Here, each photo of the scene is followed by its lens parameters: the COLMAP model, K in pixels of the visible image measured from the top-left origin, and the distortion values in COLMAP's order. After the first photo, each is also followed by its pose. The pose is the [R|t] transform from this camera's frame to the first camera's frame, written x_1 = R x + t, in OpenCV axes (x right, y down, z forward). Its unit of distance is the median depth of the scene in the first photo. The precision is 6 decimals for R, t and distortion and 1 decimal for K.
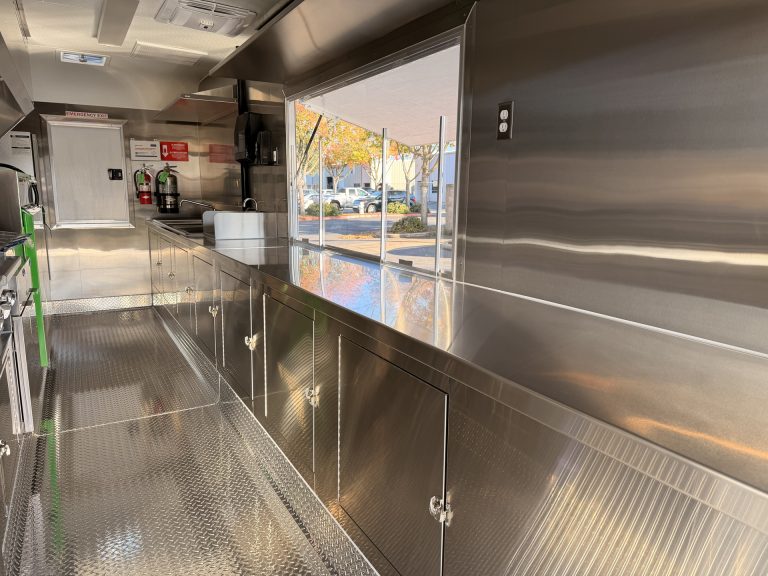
lens RADIAL K [[537.8, 0, 385.6], [0, 537.8, 287.7], [0, 0, 1]] dist [0.071011, -0.093953]
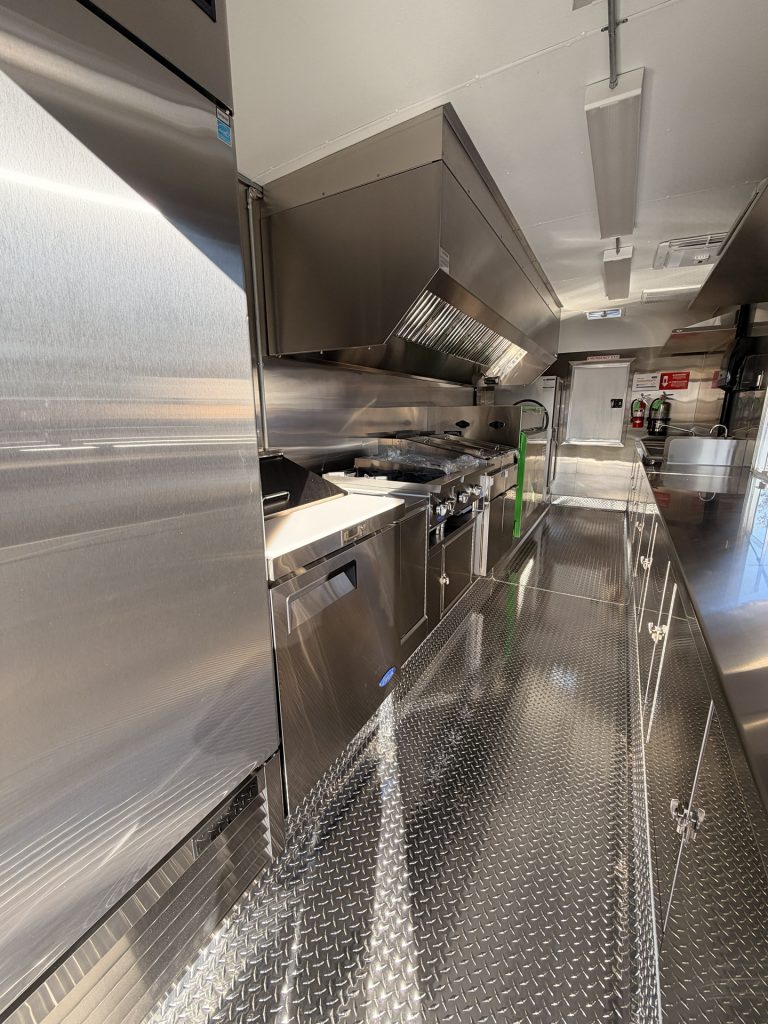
lens RADIAL K [[407.4, 0, 383.7], [0, 407.4, 507.6], [0, 0, 1]] dist [0.005657, -0.001909]
pose [[0.510100, 0.182776, -0.840471, 0.087193], [-0.139470, 0.981806, 0.128864, -0.022687], [0.848732, 0.051487, 0.526311, 0.072188]]
